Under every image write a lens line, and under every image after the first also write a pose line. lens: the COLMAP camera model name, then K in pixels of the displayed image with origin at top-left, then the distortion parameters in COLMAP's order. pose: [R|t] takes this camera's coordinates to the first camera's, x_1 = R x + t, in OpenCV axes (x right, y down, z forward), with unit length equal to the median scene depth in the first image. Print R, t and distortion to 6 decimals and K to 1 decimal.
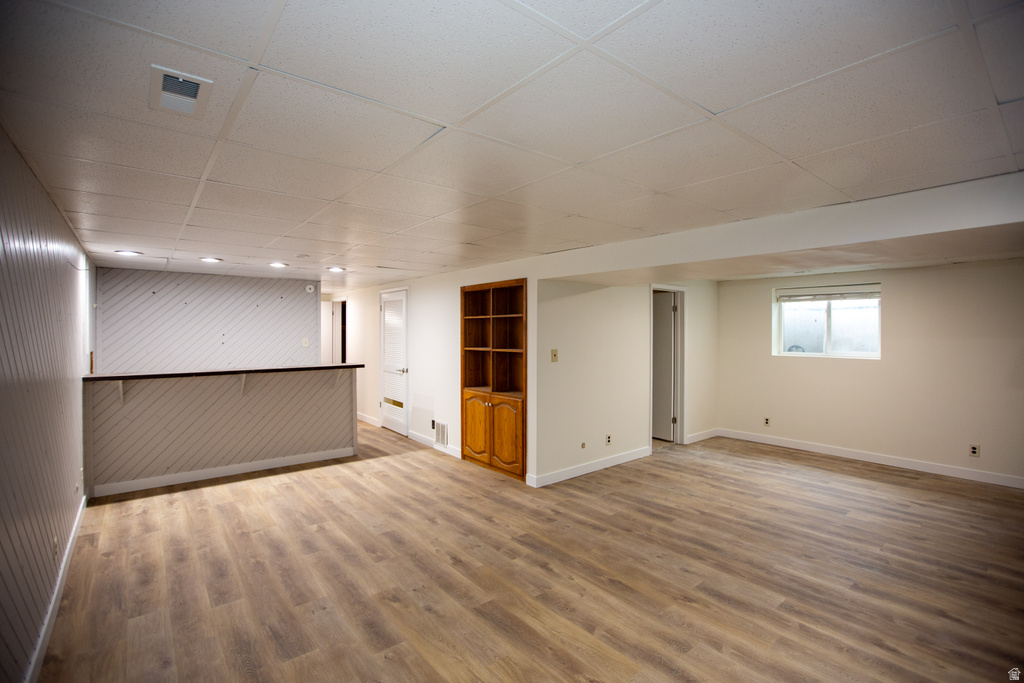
lens RADIAL K [[467.0, 0, 509.7], [0, 467.0, 332.3], [0, 0, 1]] dist [-0.049252, 0.012984]
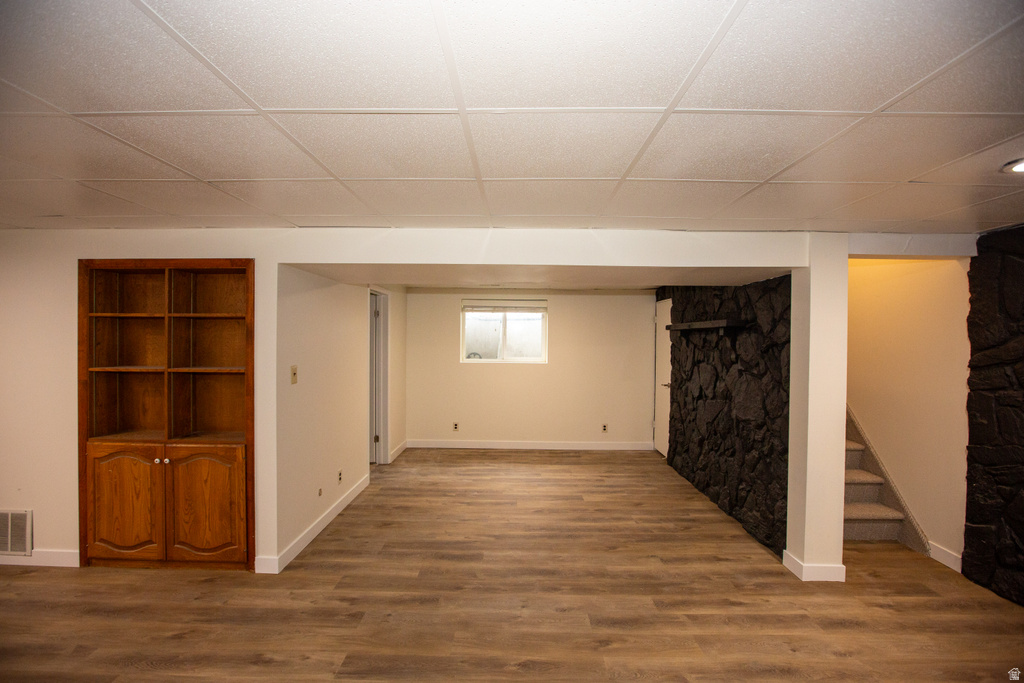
lens RADIAL K [[467.0, 0, 505.7], [0, 467.0, 338.6], [0, 0, 1]] dist [-0.049252, 0.012984]
pose [[0.642272, 0.003377, 0.766469, -0.229001], [-0.002848, 0.999994, -0.002020, -0.002920], [-0.766472, -0.000886, 0.642278, 0.315453]]
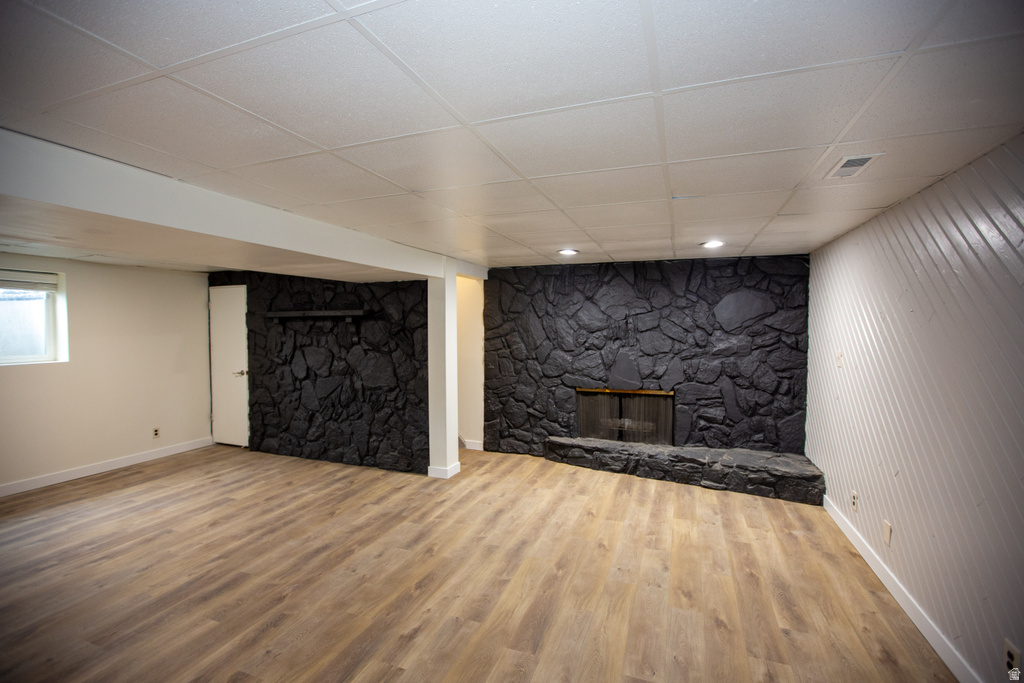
lens RADIAL K [[467.0, 0, 520.3], [0, 467.0, 341.9], [0, 0, 1]] dist [-0.049252, 0.012984]
pose [[-0.521192, -0.030432, 0.852897, -0.415653], [0.007021, 0.999177, 0.039941, -0.007335], [-0.853411, 0.026805, -0.520550, 0.778257]]
